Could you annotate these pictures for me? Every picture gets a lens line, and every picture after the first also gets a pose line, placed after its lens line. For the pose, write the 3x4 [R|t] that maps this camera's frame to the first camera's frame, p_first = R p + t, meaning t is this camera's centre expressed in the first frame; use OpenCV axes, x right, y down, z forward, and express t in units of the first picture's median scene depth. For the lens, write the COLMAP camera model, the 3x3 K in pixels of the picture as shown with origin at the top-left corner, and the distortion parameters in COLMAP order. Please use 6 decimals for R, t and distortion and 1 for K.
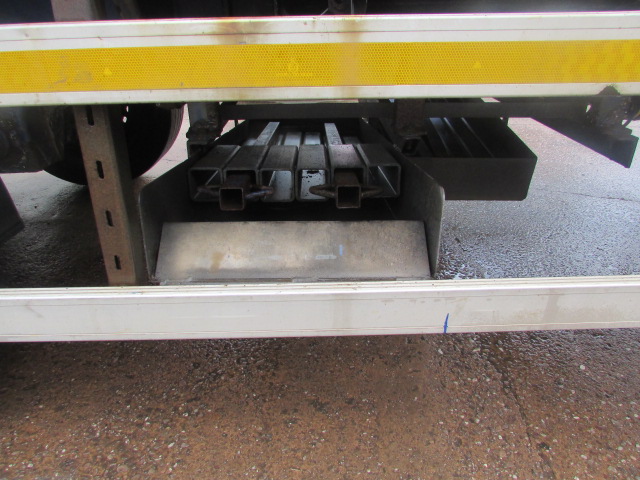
lens RADIAL K [[452.3, 0, 317.7], [0, 452.3, 239.4], [0, 0, 1]] dist [-0.052196, 0.033657]
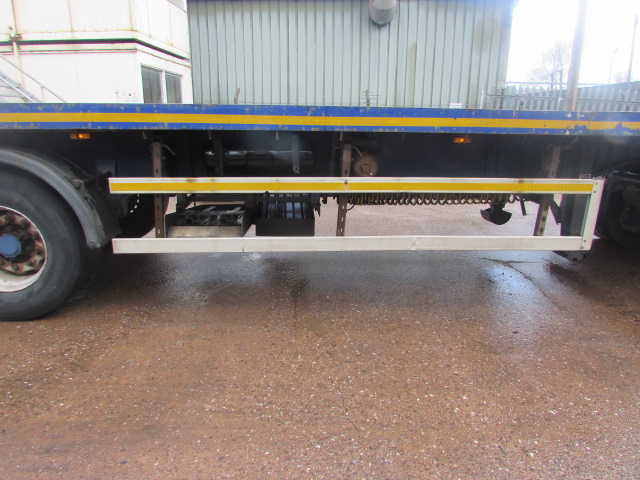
lens RADIAL K [[452.3, 0, 317.7], [0, 452.3, 239.4], [0, 0, 1]] dist [-0.052196, 0.033657]
pose [[0.997191, 0.005802, 0.074681, 0.801289], [0.009149, 0.980098, -0.198302, 1.111449], [-0.074345, 0.198429, 0.977292, -3.611280]]
